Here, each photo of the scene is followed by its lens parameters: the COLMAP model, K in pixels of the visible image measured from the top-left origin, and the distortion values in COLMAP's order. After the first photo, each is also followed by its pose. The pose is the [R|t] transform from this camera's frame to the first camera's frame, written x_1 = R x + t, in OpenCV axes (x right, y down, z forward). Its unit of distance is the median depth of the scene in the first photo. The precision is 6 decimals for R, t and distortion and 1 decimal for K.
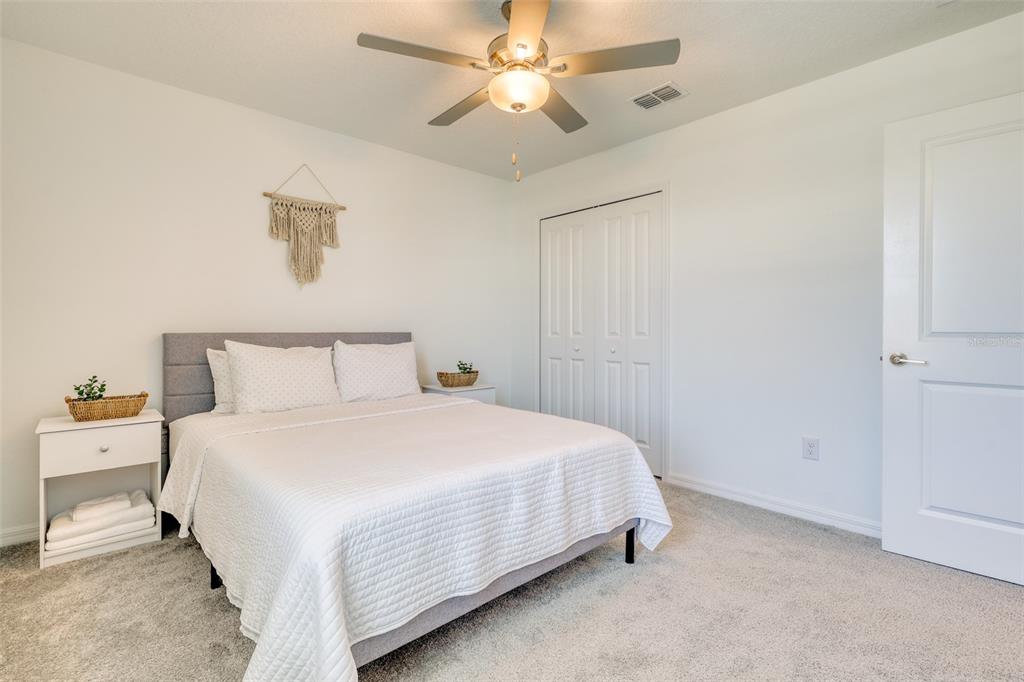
lens RADIAL K [[475.1, 0, 512.0], [0, 475.1, 341.0], [0, 0, 1]] dist [0.000383, 0.000156]
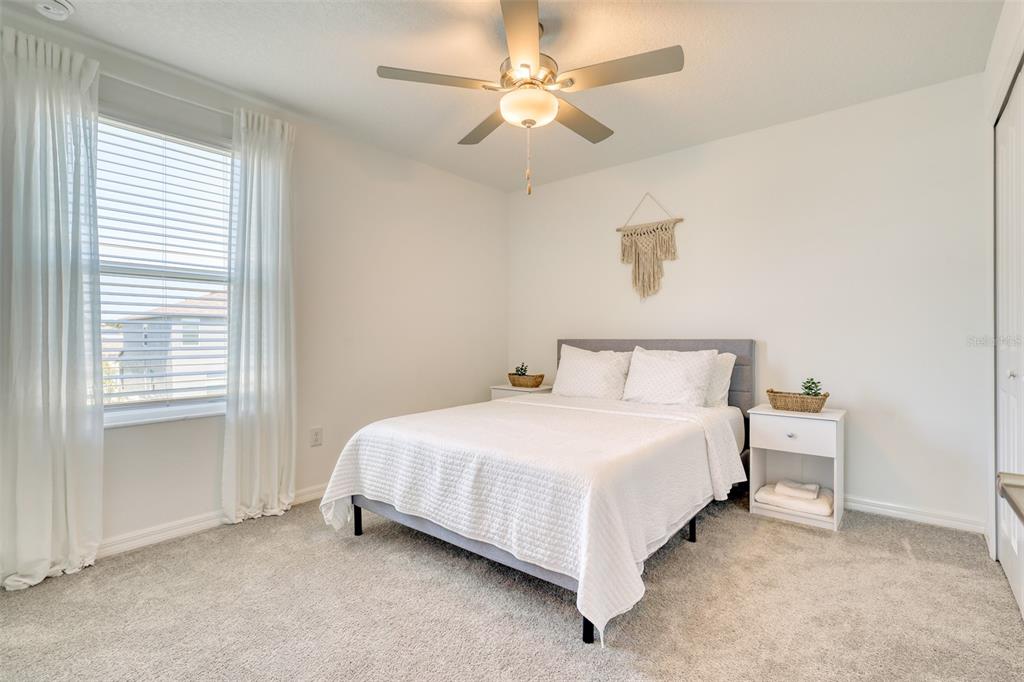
lens RADIAL K [[479.7, 0, 512.0], [0, 479.7, 341.0], [0, 0, 1]] dist [0.000009, 0.000094]
pose [[0.133632, 0.007510, -0.991003, 0.726505], [-0.020569, 0.999777, 0.004803, -0.012802], [0.990818, 0.019742, 0.133757, 0.561366]]
